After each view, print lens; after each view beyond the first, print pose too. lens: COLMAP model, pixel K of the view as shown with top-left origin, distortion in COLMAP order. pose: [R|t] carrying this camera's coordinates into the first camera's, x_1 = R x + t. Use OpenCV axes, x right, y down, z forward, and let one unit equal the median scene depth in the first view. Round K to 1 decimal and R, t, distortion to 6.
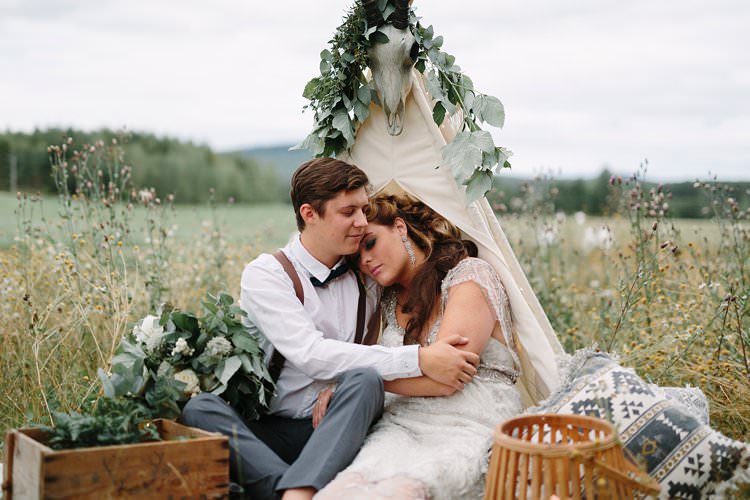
lens RADIAL K [[1077.0, 0, 370.9], [0, 1077.0, 225.1], [0, 0, 1]] dist [0.077857, -0.118015]
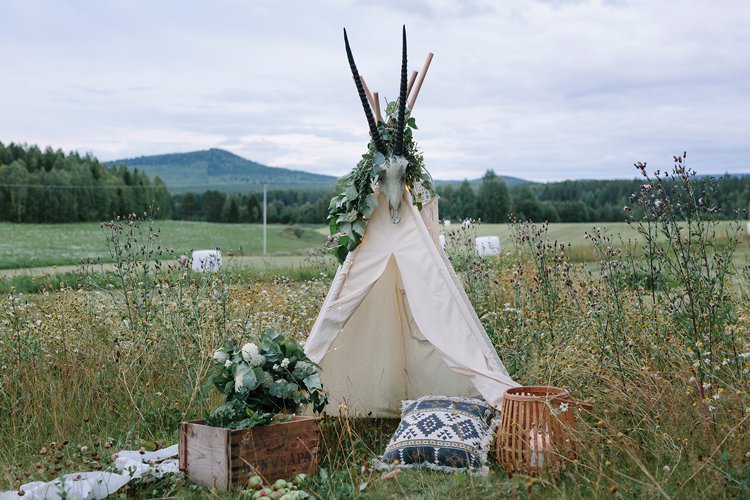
lens RADIAL K [[1077.0, 0, 370.9], [0, 1077.0, 225.1], [0, 0, 1]] dist [0.077857, -0.118015]
pose [[0.994499, -0.015236, 0.103628, -0.184451], [0.016103, 0.999842, -0.007529, -0.074995], [-0.103497, 0.009157, 0.994588, -0.563745]]
